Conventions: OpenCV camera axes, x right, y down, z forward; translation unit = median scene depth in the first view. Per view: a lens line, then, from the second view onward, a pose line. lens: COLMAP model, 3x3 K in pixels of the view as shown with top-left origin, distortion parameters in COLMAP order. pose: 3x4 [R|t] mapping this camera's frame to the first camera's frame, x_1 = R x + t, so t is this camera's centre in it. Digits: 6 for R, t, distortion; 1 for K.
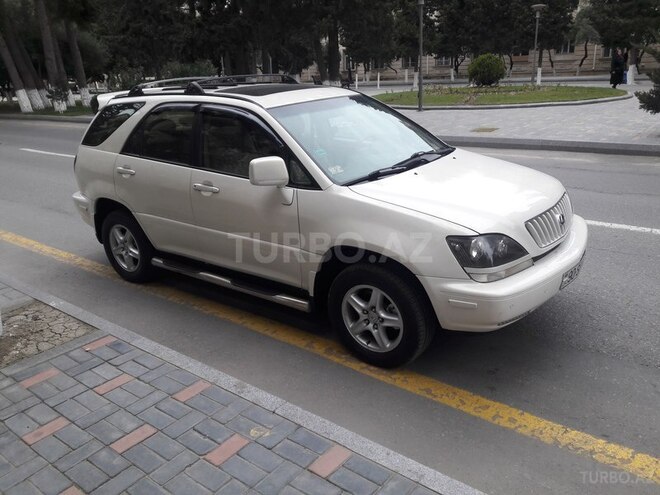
lens RADIAL K [[535.2, 0, 332.2], [0, 535.2, 249.1], [0, 0, 1]] dist [0.028424, -0.038865]
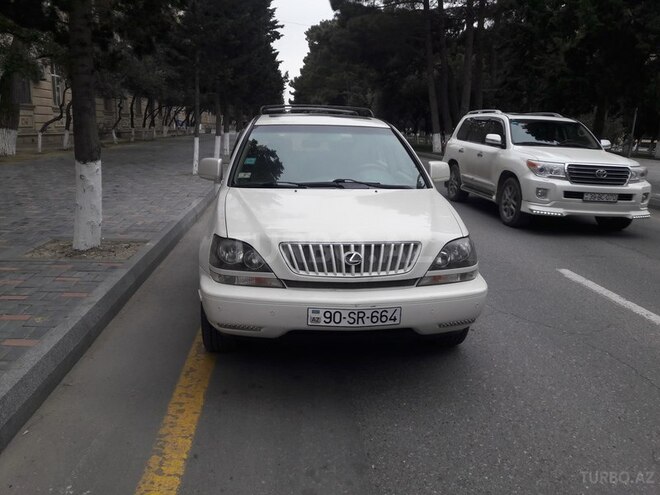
lens RADIAL K [[535.2, 0, 333.5], [0, 535.2, 244.7], [0, 0, 1]] dist [0.028424, -0.038865]
pose [[0.681570, 0.223611, -0.696750, 1.206314], [-0.298385, 0.954337, 0.014395, -0.096674], [0.668153, 0.198089, 0.717169, 0.384940]]
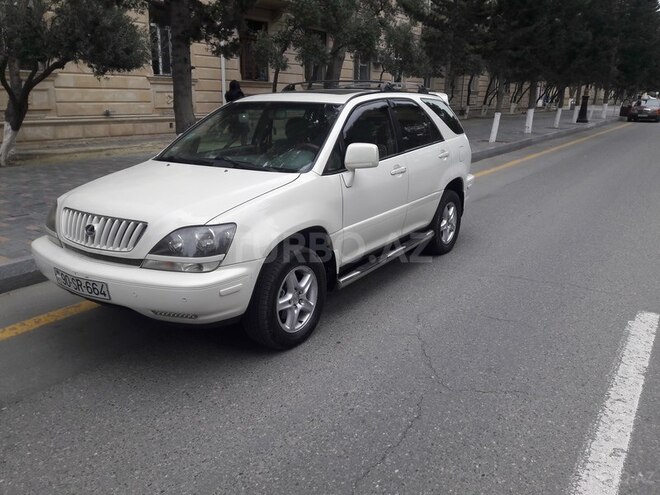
lens RADIAL K [[535.2, 0, 331.6], [0, 535.2, 252.3], [0, 0, 1]] dist [0.028424, -0.038865]
pose [[0.052084, 0.325381, -0.944148, 1.615075], [-0.335253, 0.896261, 0.290383, -0.528057], [0.940687, 0.301404, 0.155766, 1.499877]]
